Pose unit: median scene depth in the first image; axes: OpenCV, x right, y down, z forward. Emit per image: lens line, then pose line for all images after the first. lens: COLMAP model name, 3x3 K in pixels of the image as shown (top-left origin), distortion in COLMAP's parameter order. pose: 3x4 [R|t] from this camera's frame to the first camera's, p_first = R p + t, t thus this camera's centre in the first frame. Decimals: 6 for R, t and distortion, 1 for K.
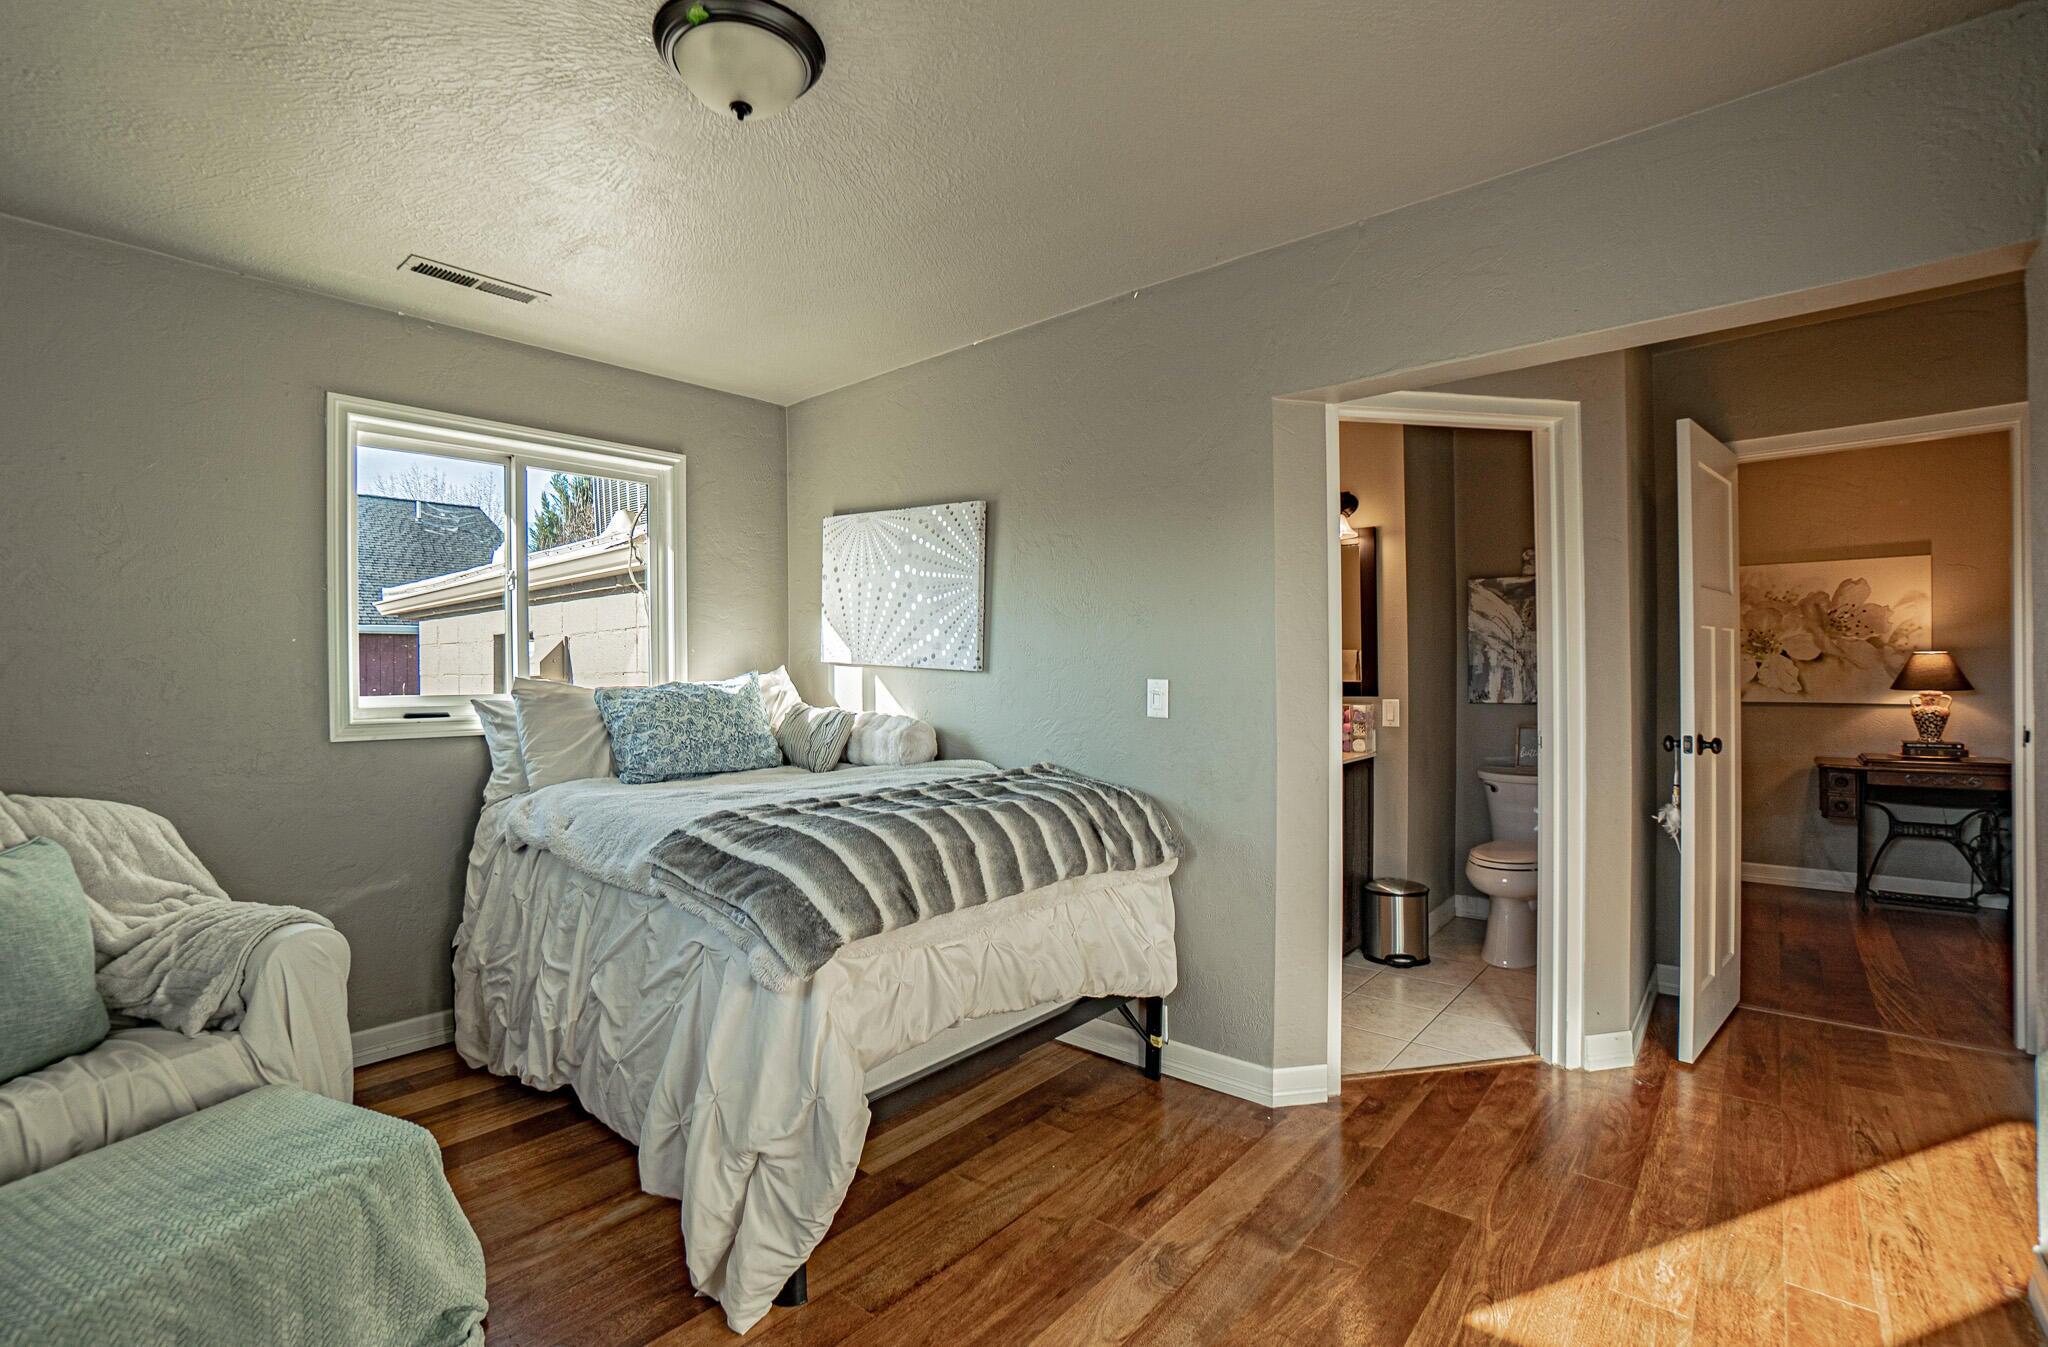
lens RADIAL K [[897.6, 0, 1021.5], [0, 897.6, 680.0], [0, 0, 1]] dist [-0.026072, -0.000126]
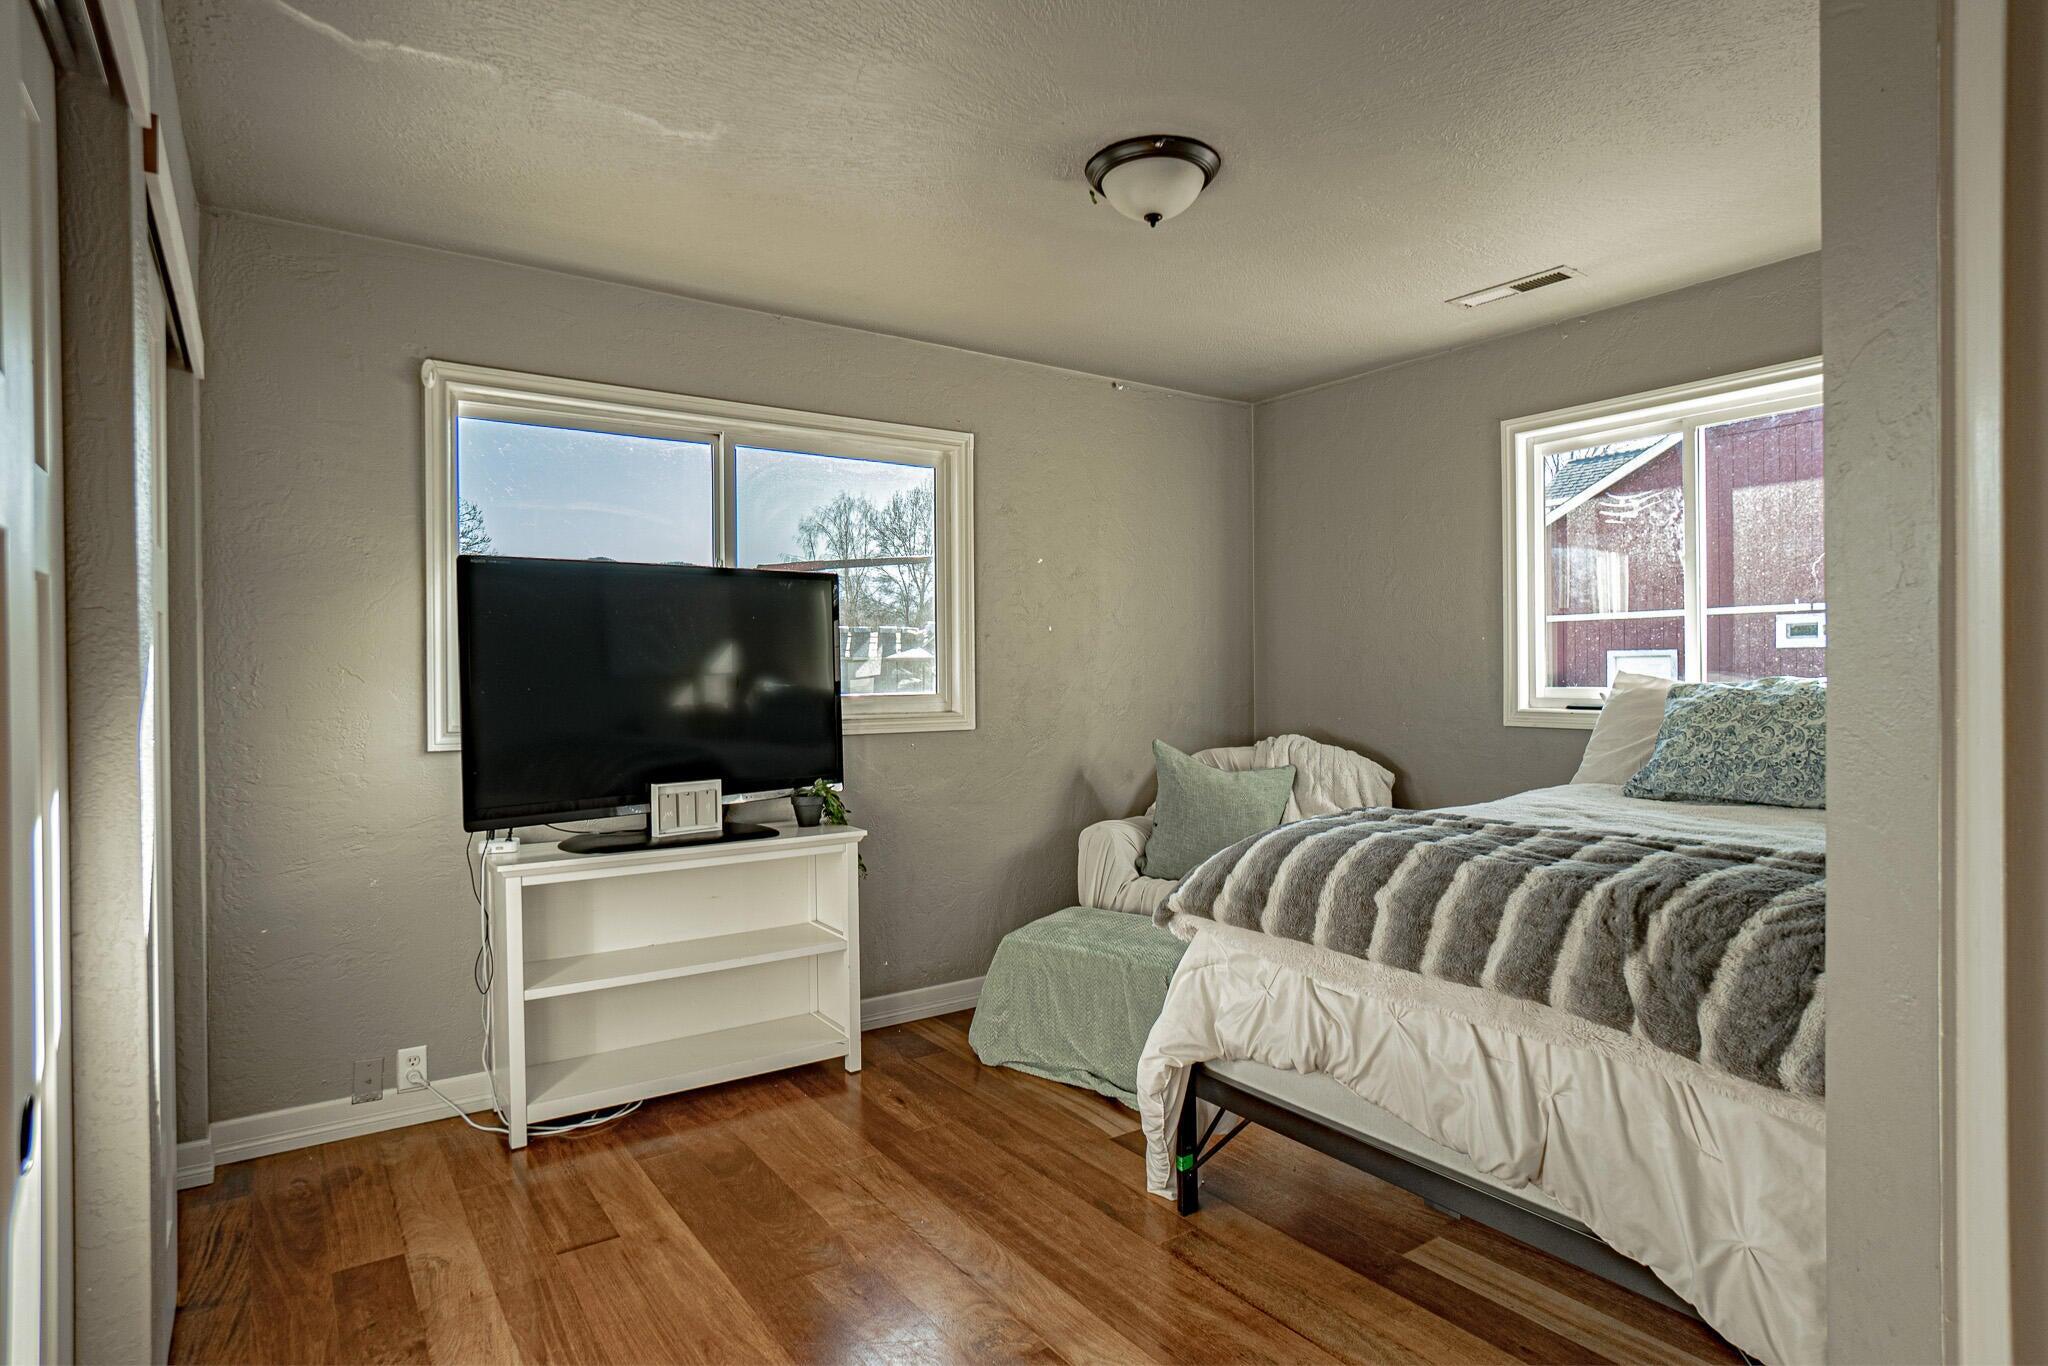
lens RADIAL K [[1098.5, 0, 1021.5], [0, 1098.5, 675.3], [0, 0, 1]] dist [0.002450, 0.000100]
pose [[-0.240765, 0.017298, -0.970429, 0.769021], [0.010941, 0.999826, 0.015108, -0.023396], [0.970522, -0.006981, -0.240912, 0.731146]]
